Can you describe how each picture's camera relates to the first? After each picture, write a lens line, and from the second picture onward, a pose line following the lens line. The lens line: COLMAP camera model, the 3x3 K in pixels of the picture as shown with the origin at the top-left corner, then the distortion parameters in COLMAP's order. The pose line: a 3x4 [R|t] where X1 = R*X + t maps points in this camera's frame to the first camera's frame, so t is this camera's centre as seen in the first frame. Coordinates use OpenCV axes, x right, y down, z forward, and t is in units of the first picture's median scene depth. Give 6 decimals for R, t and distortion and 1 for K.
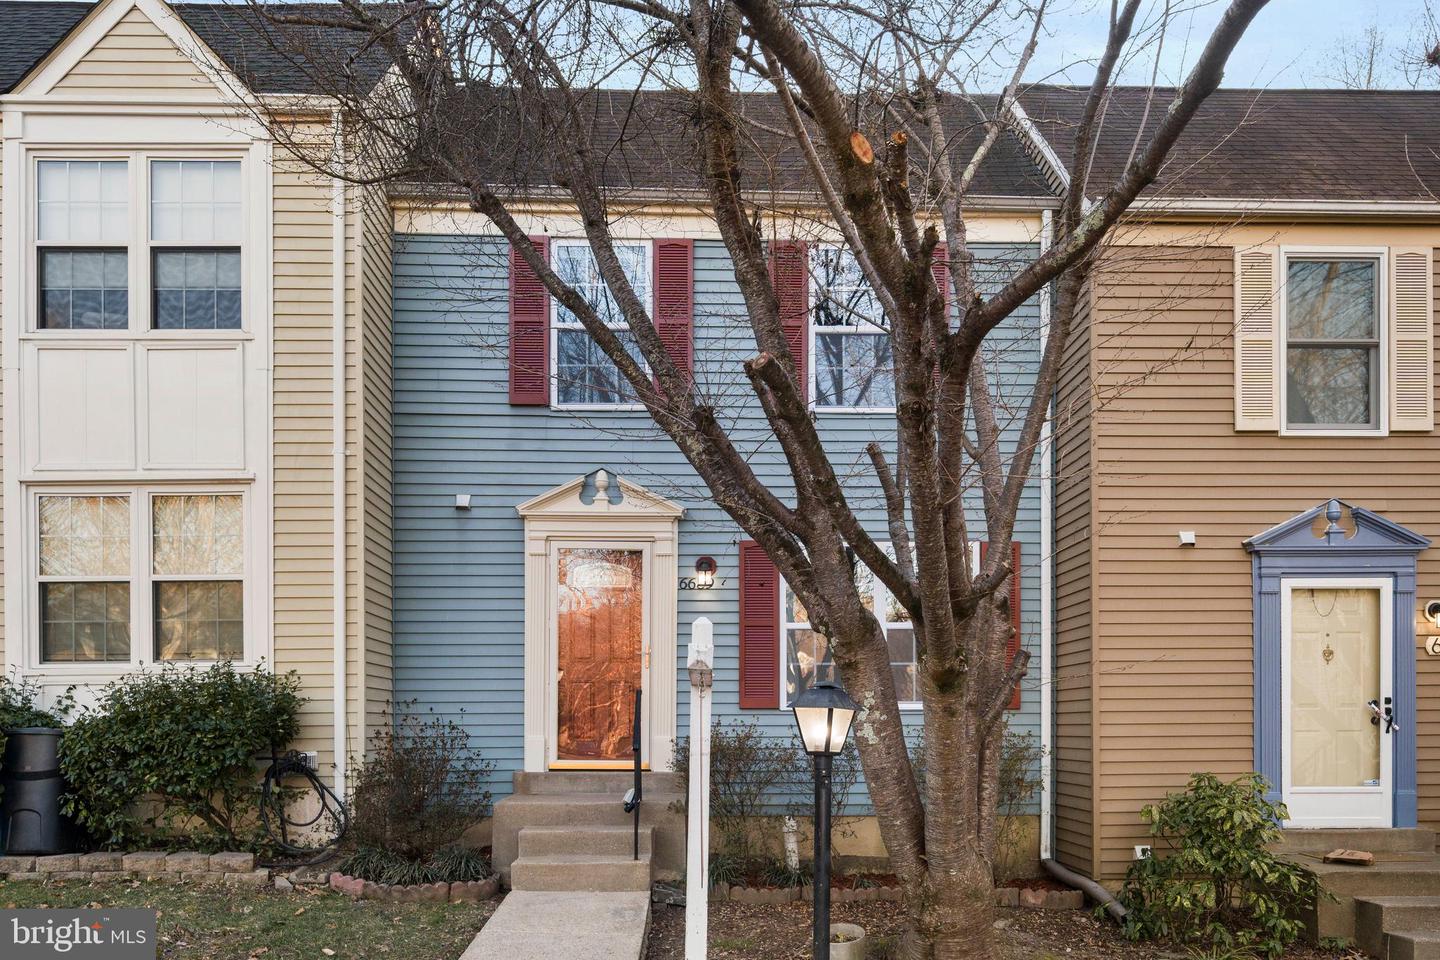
lens RADIAL K [[998.0, 0, 720.0], [0, 998.0, 480.0], [0, 0, 1]] dist [0.005000, -0.000137]
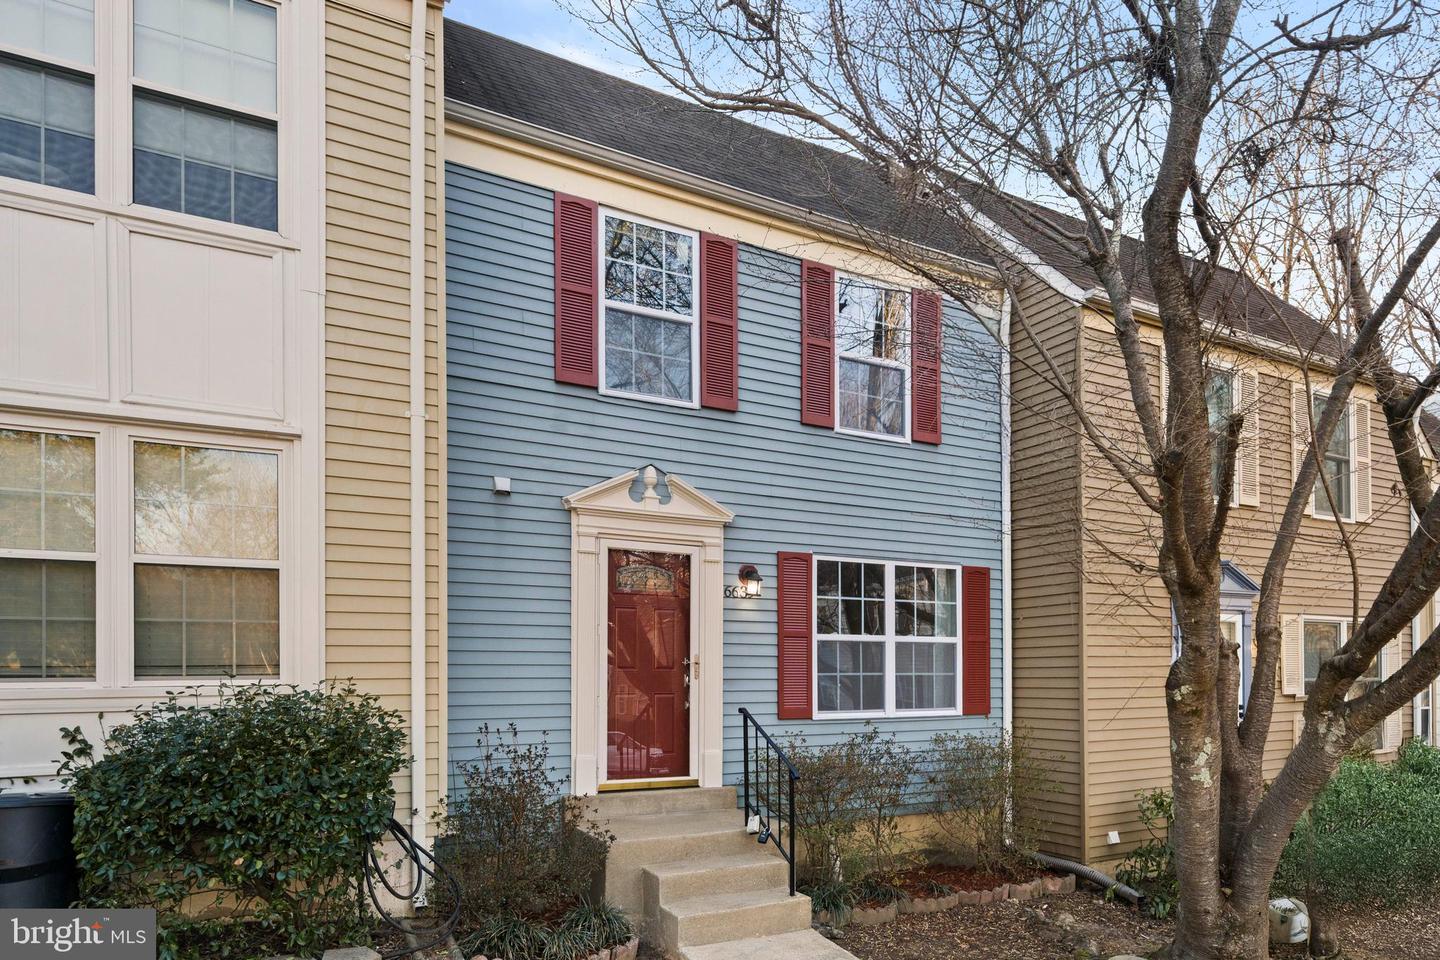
lens RADIAL K [[864.4, 0, 720.0], [0, 864.4, 480.0], [0, 0, 1]] dist [0.001519, 0.001239]
pose [[0.888385, 0.100952, 0.447862, -0.449100], [-0.108247, 0.994080, -0.009354, 0.004026], [-0.446155, -0.040169, 0.894054, 0.258197]]
